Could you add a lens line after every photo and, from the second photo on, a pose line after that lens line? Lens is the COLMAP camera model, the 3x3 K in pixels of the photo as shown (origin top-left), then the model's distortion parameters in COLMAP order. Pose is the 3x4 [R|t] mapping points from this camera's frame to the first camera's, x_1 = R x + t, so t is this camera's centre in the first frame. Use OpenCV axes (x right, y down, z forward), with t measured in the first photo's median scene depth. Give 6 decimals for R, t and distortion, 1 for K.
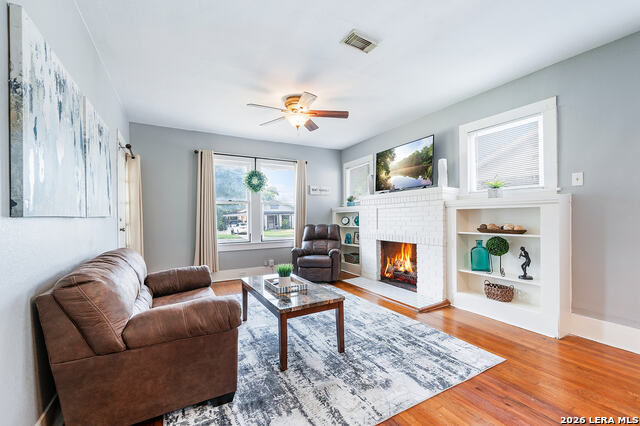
lens RADIAL K [[269.1, 0, 321.6], [0, 269.1, 216.6], [0, 0, 1]] dist [0.001513, 0.000590]
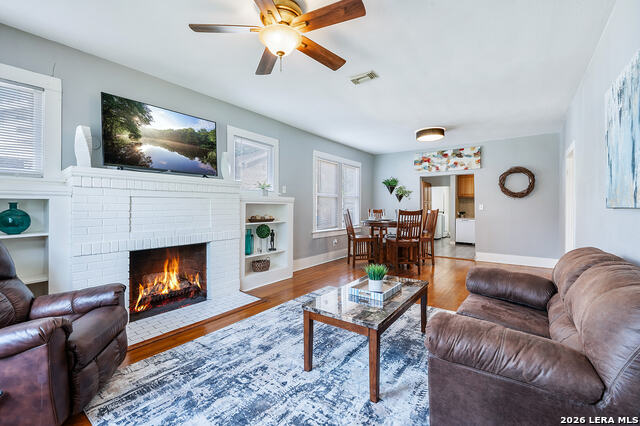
lens RADIAL K [[248.7, 0, 338.9], [0, 248.7, 210.2], [0, 0, 1]] dist [-0.022291, 0.000613]
pose [[-0.398925, 0.000462, 0.916984, -0.699284], [0.007628, 0.999967, 0.002815, 0.002328], [-0.916952, 0.008118, -0.398915, 1.238555]]
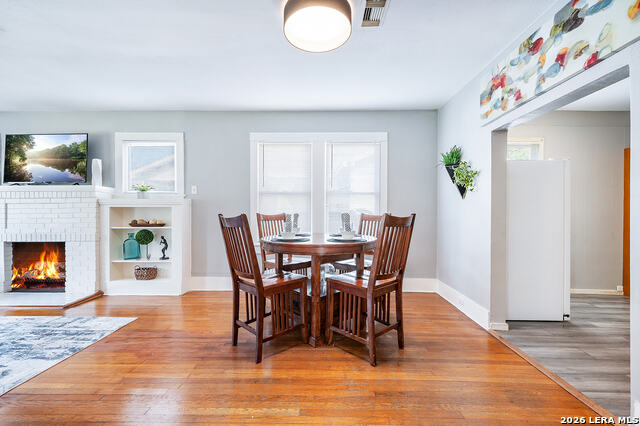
lens RADIAL K [[269.1, 0, 316.7], [0, 269.1, 214.5], [0, 0, 1]] dist [0.001513, 0.000590]
pose [[0.508570, 0.004819, 0.861007, -0.026553], [-0.004231, 0.999986, -0.003098, 0.004594], [-0.861010, -0.002067, 0.508583, -0.348693]]
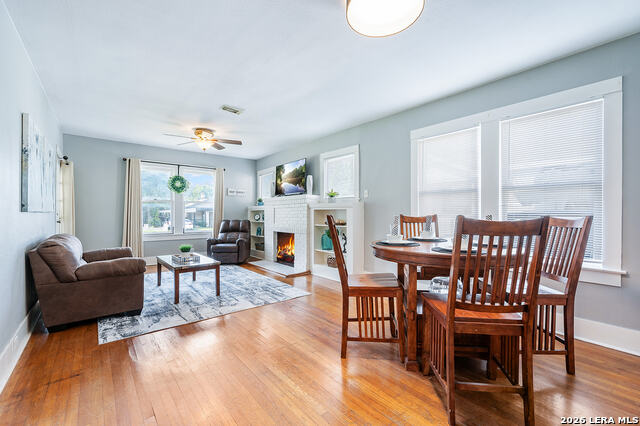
lens RADIAL K [[269.1, 0, 319.8], [0, 269.1, 211.7], [0, 0, 1]] dist [0.001513, 0.000590]
pose [[0.983426, 0.012485, 0.180878, 0.295521], [-0.011080, 0.999900, -0.008778, -0.002432], [-0.180969, 0.006628, 0.983466, -0.572039]]
